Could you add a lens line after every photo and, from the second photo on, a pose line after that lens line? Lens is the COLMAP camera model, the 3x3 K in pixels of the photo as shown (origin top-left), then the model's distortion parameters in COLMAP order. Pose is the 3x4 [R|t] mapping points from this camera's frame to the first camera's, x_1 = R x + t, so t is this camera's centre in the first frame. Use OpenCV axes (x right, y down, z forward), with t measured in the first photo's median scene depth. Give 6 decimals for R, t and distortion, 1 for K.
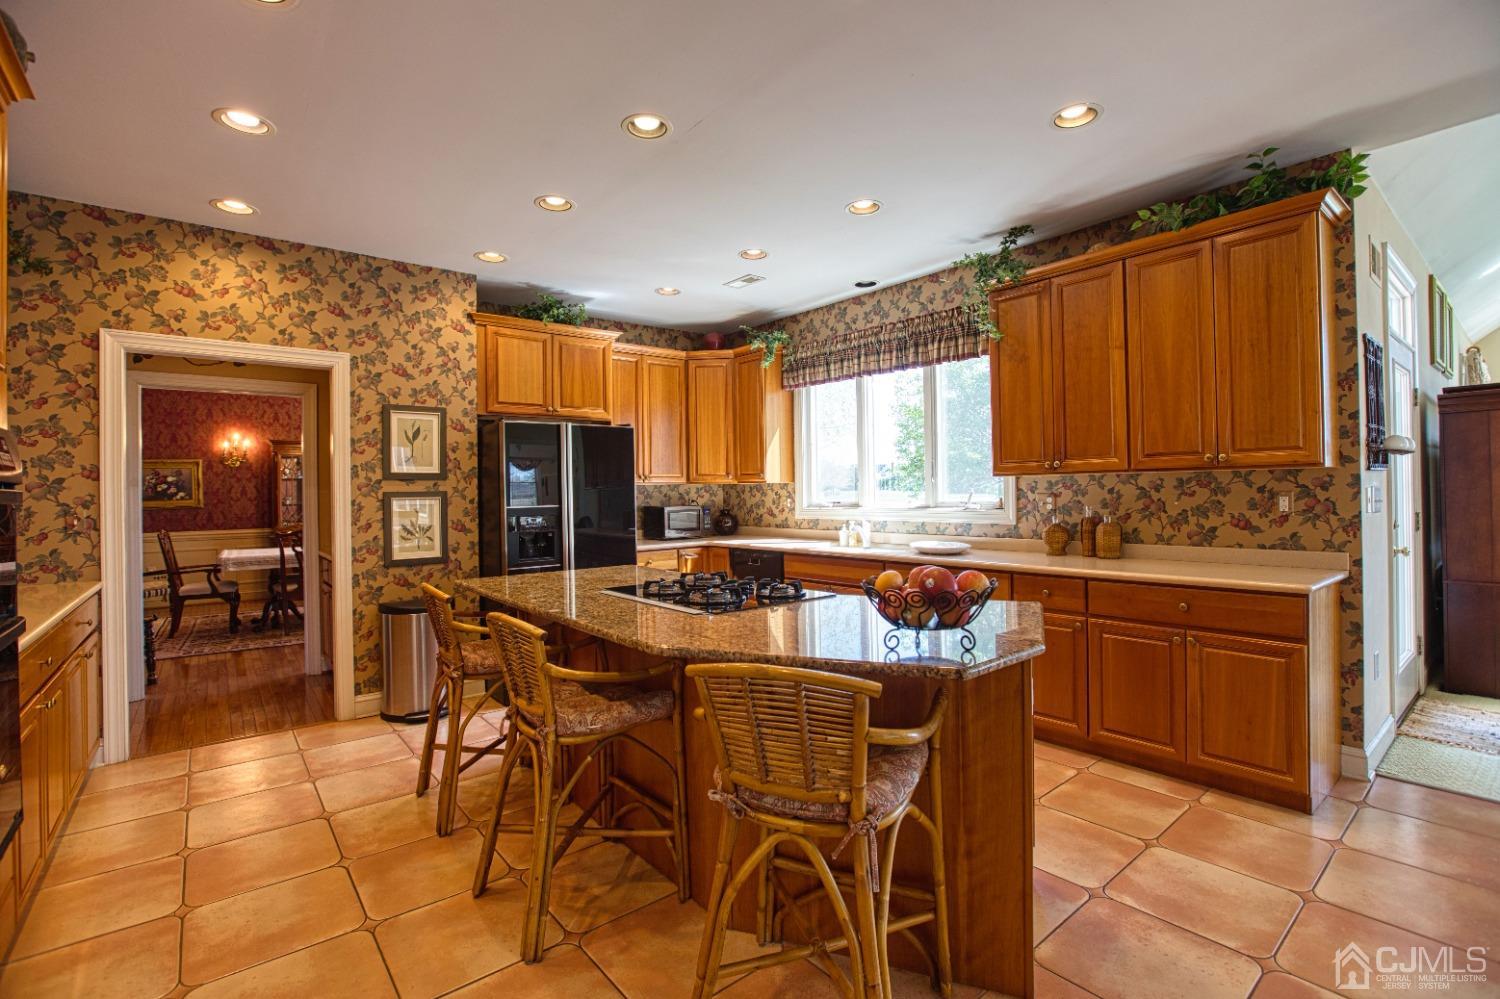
lens RADIAL K [[680.7, 0, 746.4], [0, 680.7, 489.5], [0, 0, 1]] dist [-0.051855, 0.018277]
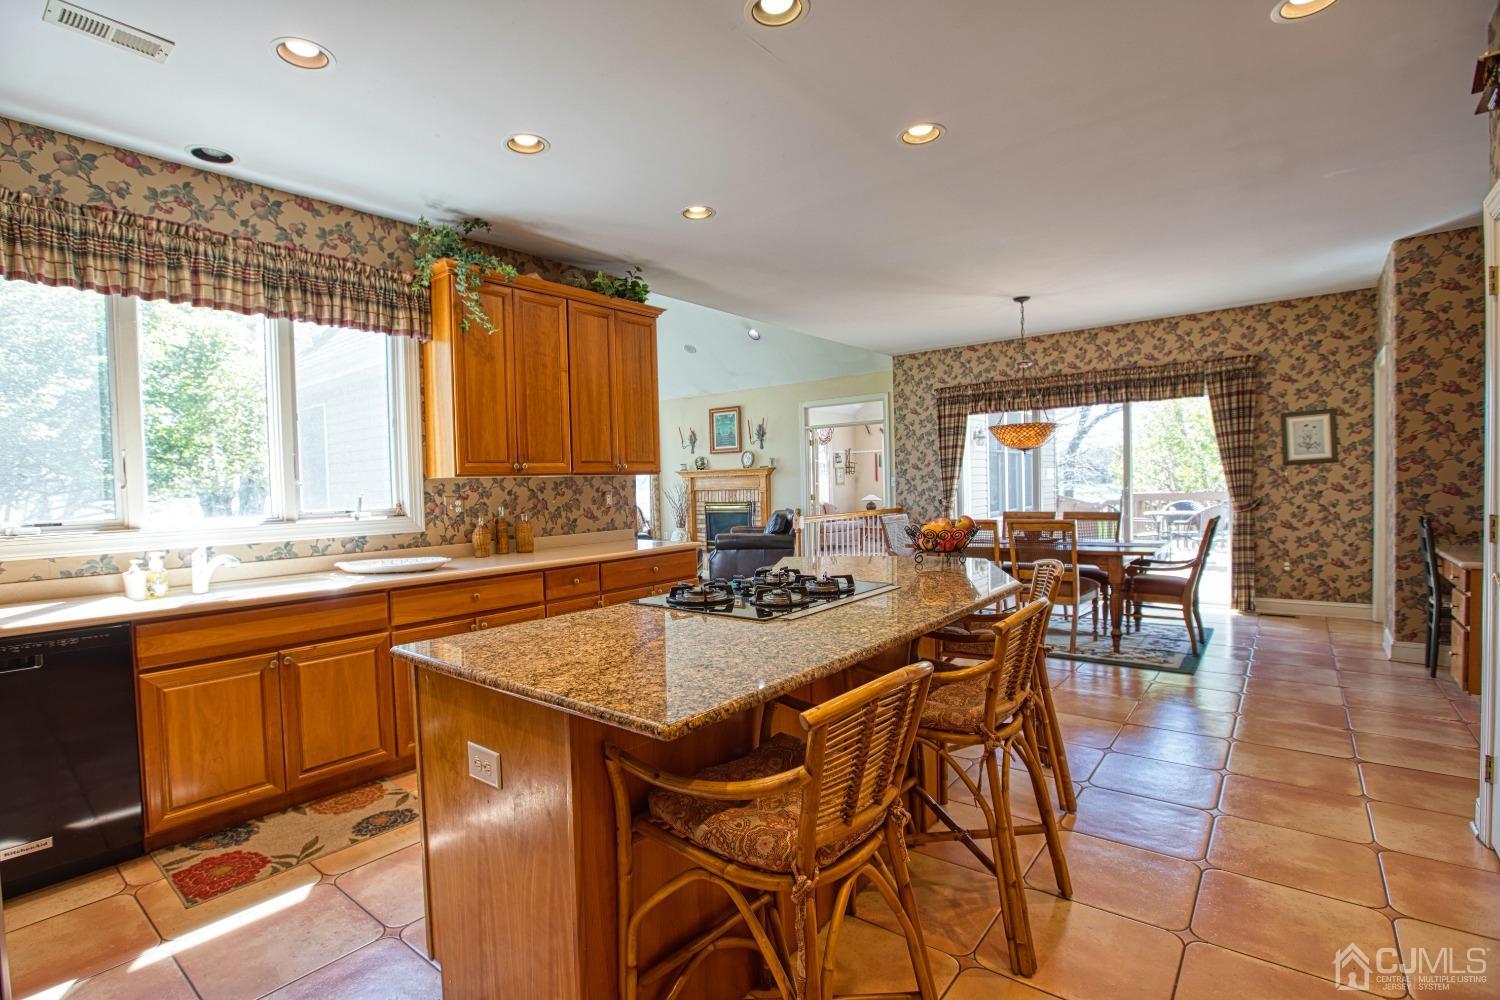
lens RADIAL K [[680.7, 0, 746.4], [0, 680.7, 490.0], [0, 0, 1]] dist [-0.051855, 0.018277]
pose [[-0.181059, 0.008435, 0.983436, -0.508673], [0.024590, 0.999689, -0.004047, 0.009629], [-0.983165, 0.023450, -0.181210, 0.670999]]
